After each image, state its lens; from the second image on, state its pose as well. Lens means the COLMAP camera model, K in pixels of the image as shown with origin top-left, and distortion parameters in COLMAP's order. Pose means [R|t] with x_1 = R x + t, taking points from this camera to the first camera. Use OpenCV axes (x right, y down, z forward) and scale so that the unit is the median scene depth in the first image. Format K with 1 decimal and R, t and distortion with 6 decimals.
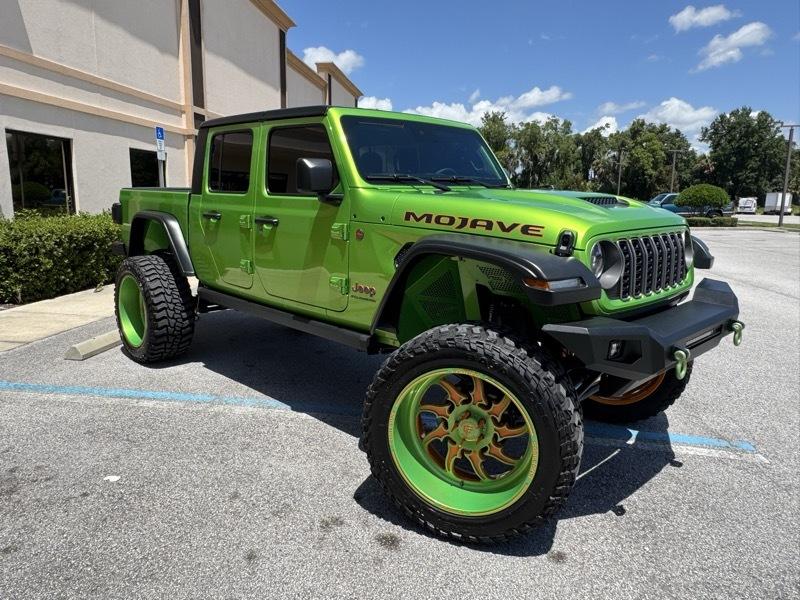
lens RADIAL K [[564.9, 0, 373.5], [0, 564.9, 297.3], [0, 0, 1]] dist [0.002597, 0.003966]
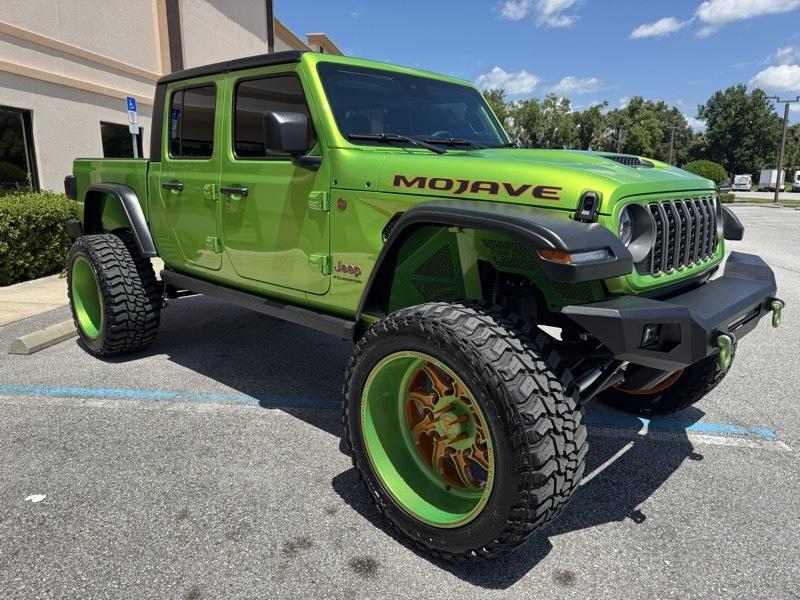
lens RADIAL K [[572.6, 0, 400.0], [0, 572.6, 300.0], [0, 0, 1]] dist [0.005570, -0.003123]
pose [[0.998718, -0.016166, 0.047968, 0.015449], [0.014487, 0.999277, 0.035143, 0.003373], [-0.048502, -0.034403, 0.998230, 0.104694]]
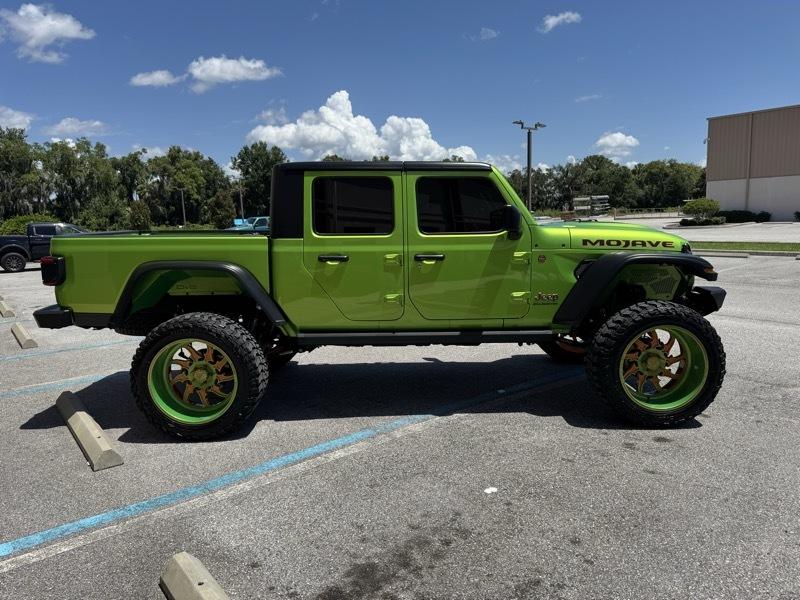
lens RADIAL K [[572.6, 0, 400.0], [0, 572.6, 300.0], [0, 0, 1]] dist [0.005570, -0.003123]
pose [[0.678648, -0.135763, 0.721807, -1.034425], [0.163491, 0.986034, 0.031746, -0.089470], [-0.716036, 0.096465, 0.691366, 0.229844]]
